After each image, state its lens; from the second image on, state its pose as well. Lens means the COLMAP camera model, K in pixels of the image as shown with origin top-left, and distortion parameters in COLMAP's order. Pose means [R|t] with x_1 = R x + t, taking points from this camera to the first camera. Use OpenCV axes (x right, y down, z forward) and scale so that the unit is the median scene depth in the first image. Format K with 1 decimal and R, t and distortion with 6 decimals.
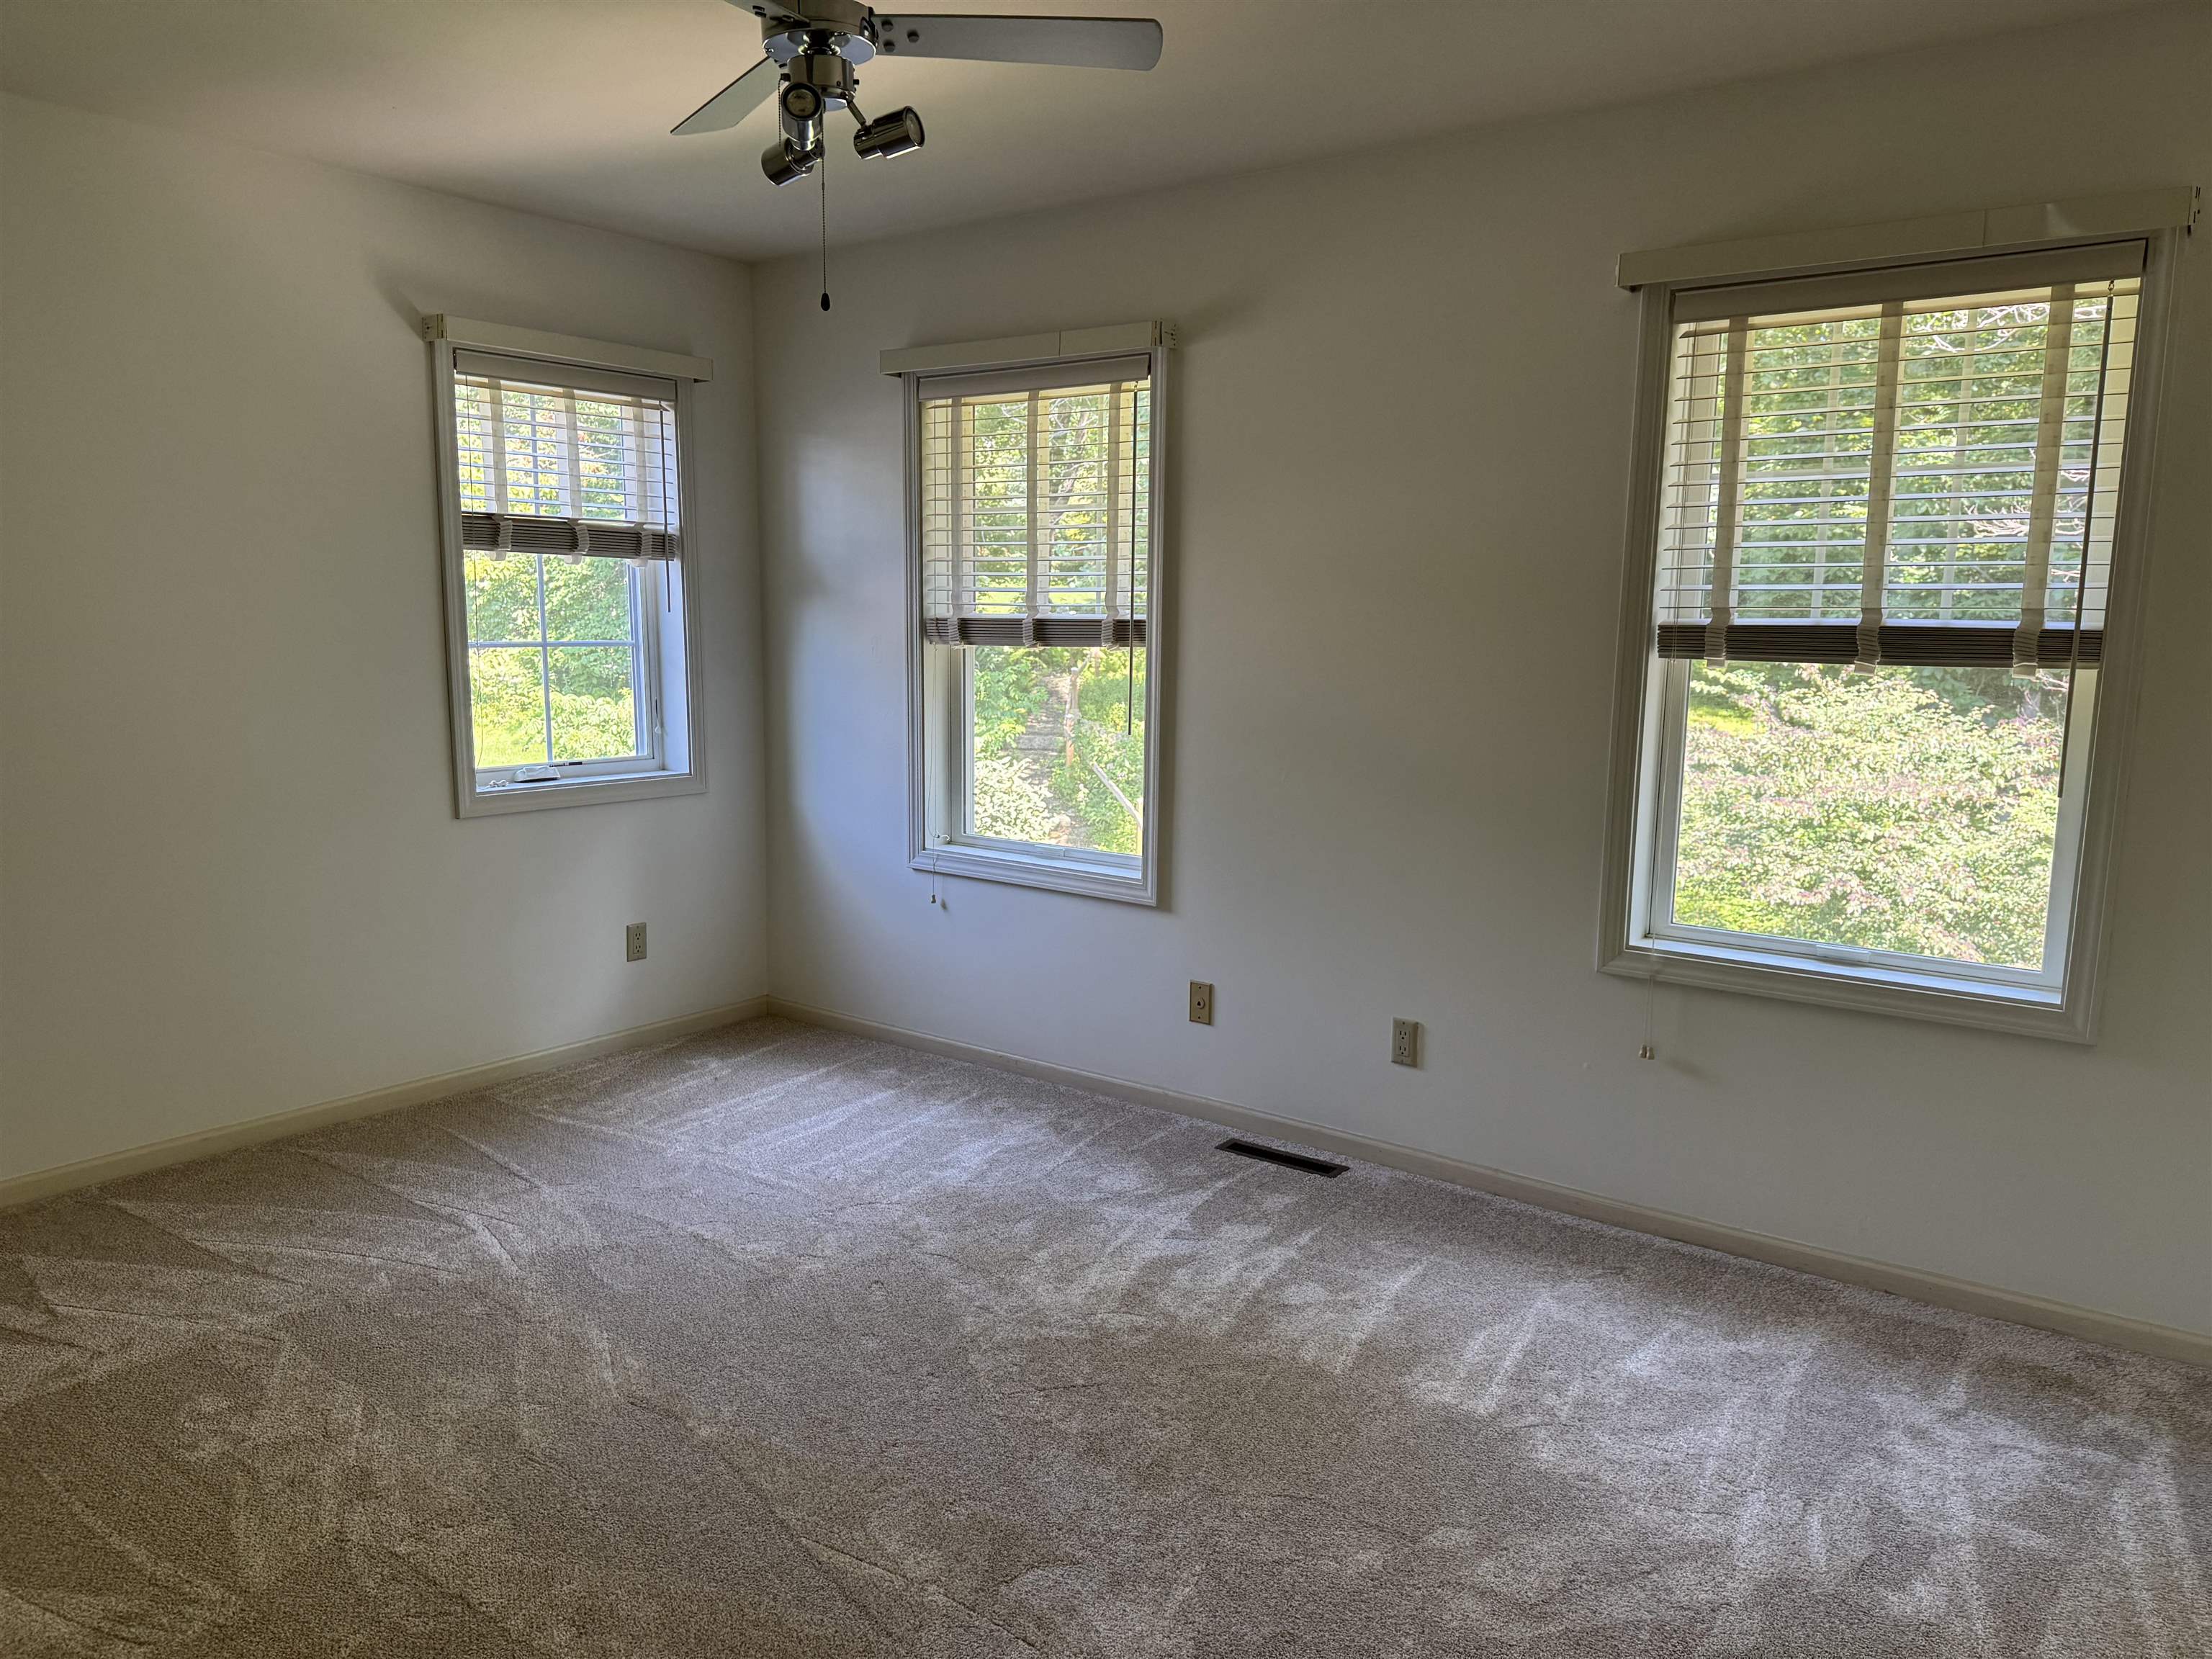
lens RADIAL K [[1534.6, 0, 1106.0], [0, 1534.6, 829.5], [0, 0, 1]] dist [0.078222, -0.088428]
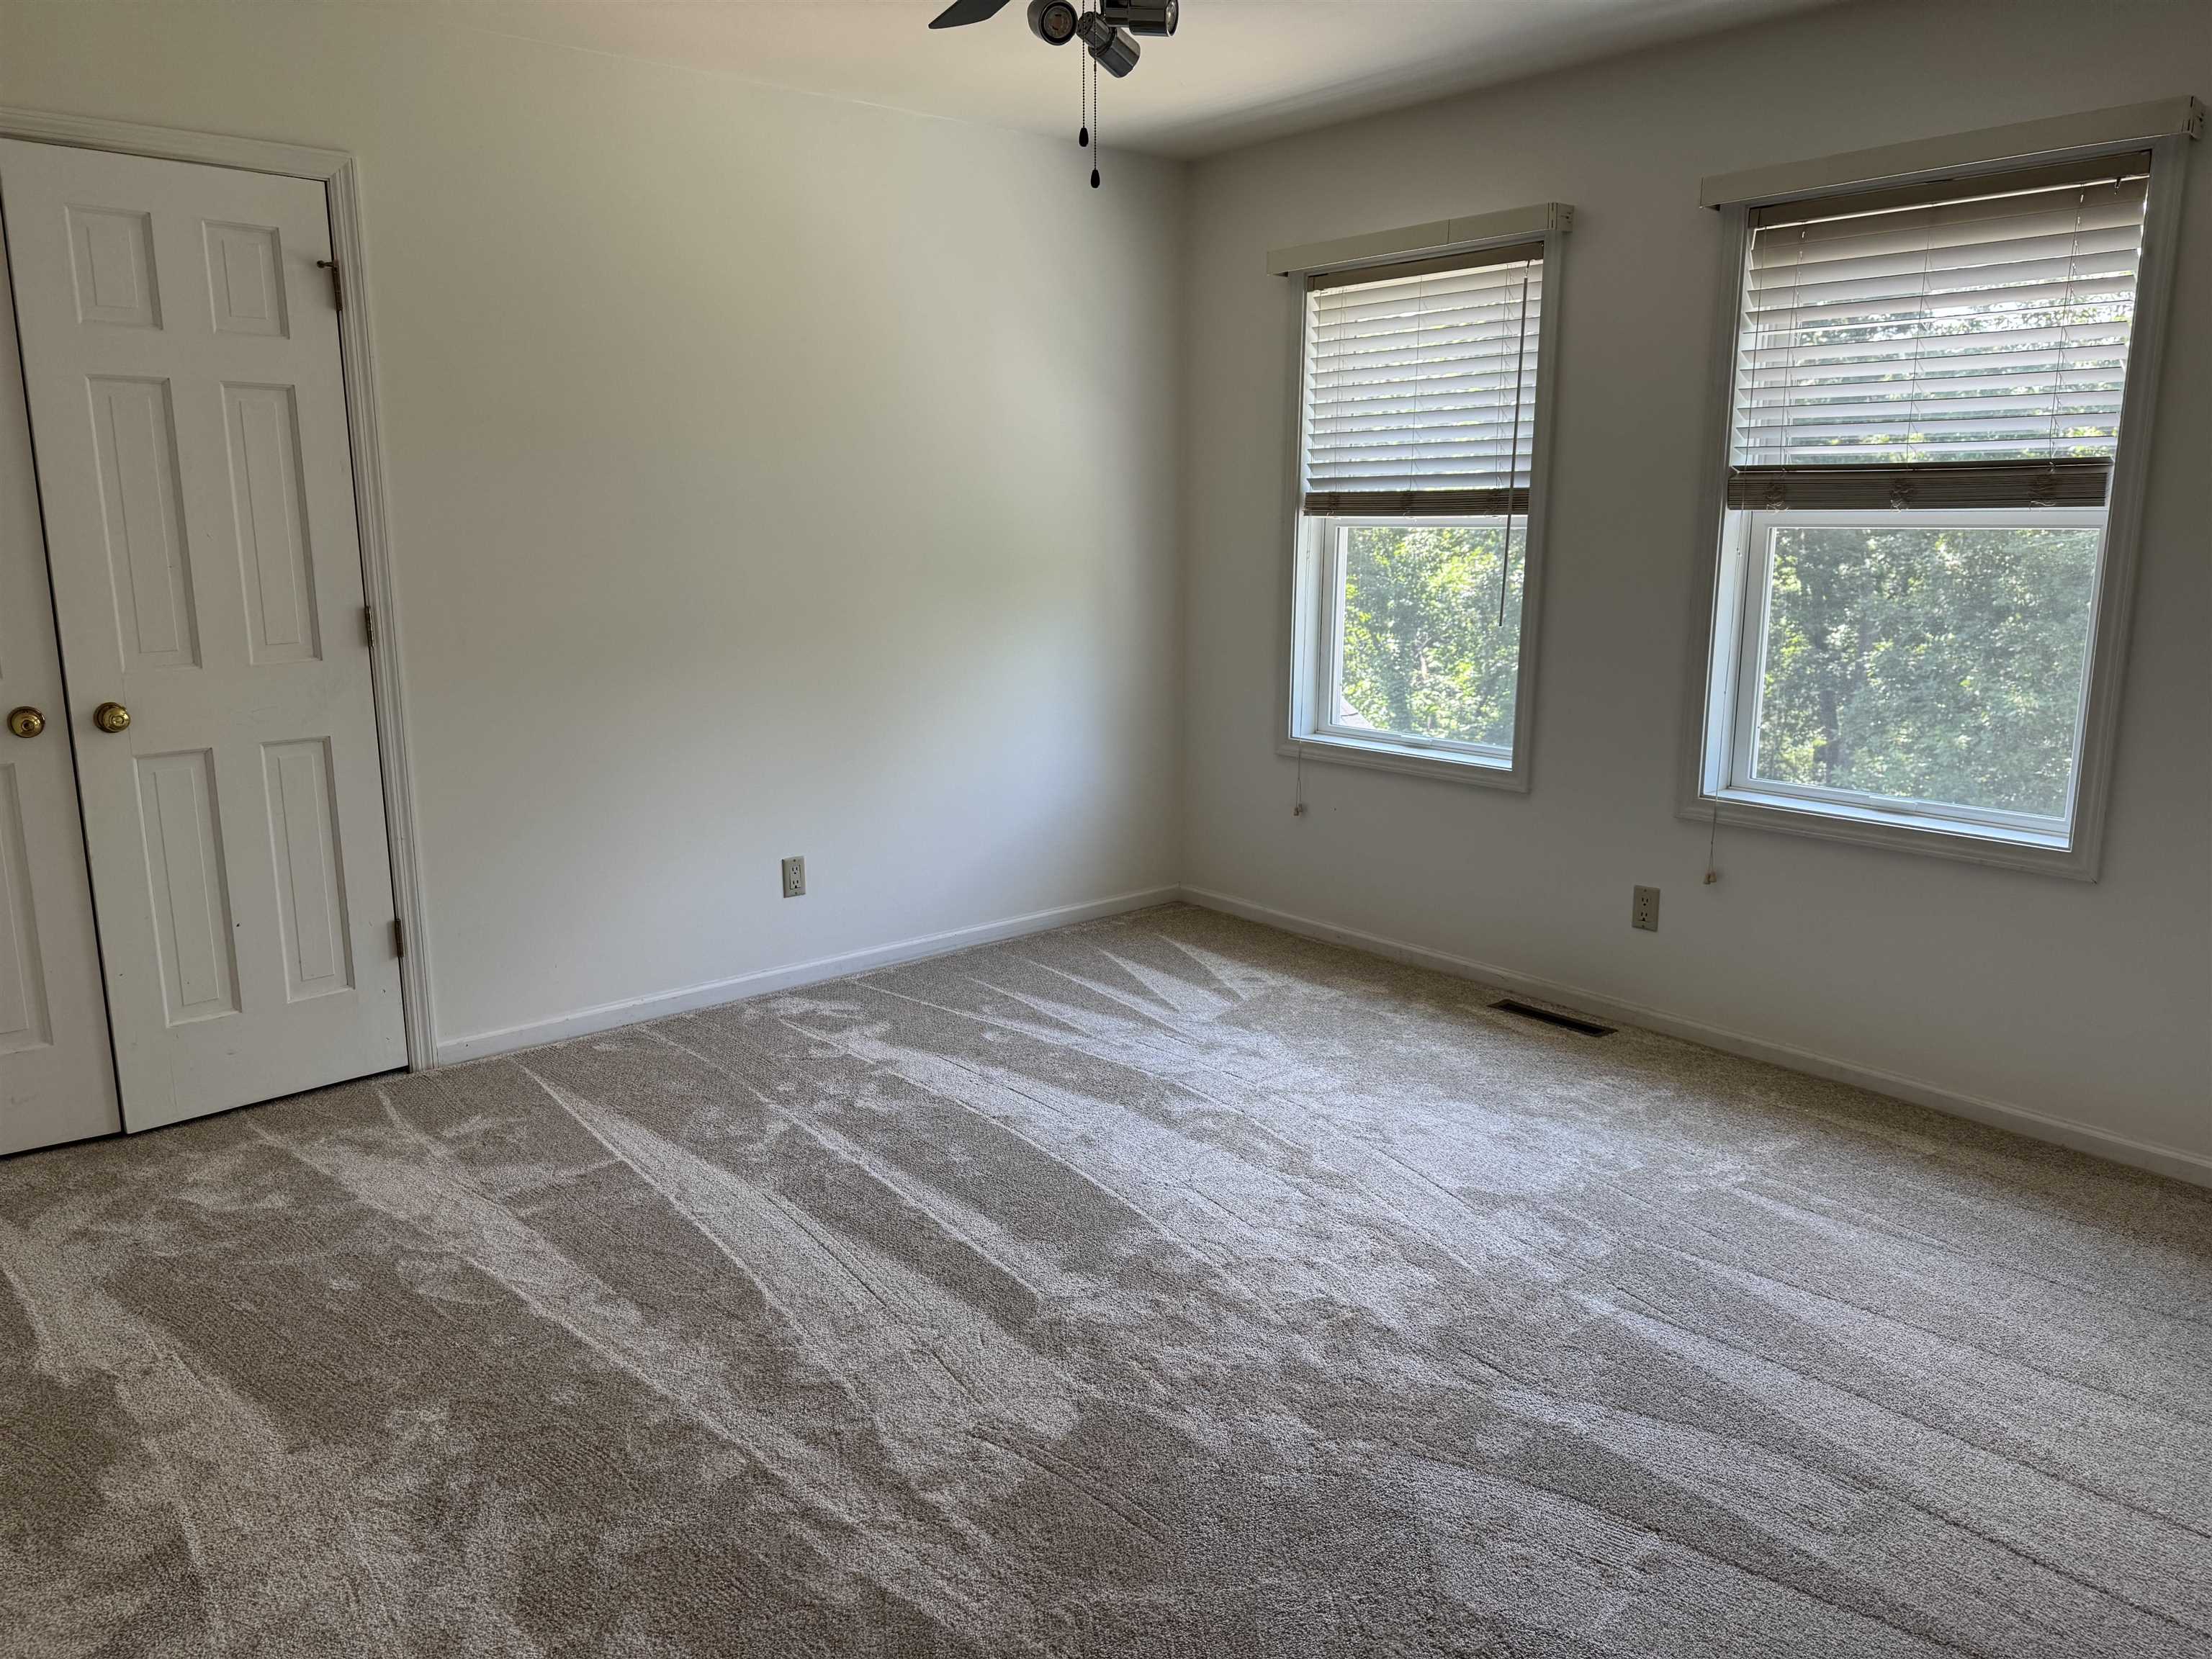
lens RADIAL K [[1534.6, 0, 1106.0], [0, 1534.6, 829.5], [0, 0, 1]] dist [0.078222, -0.088428]
pose [[0.956372, 0.032595, -0.290328, 0.146505], [-0.013306, 0.997585, 0.068165, 0.017460], [0.291849, -0.061328, 0.954496, -0.110157]]
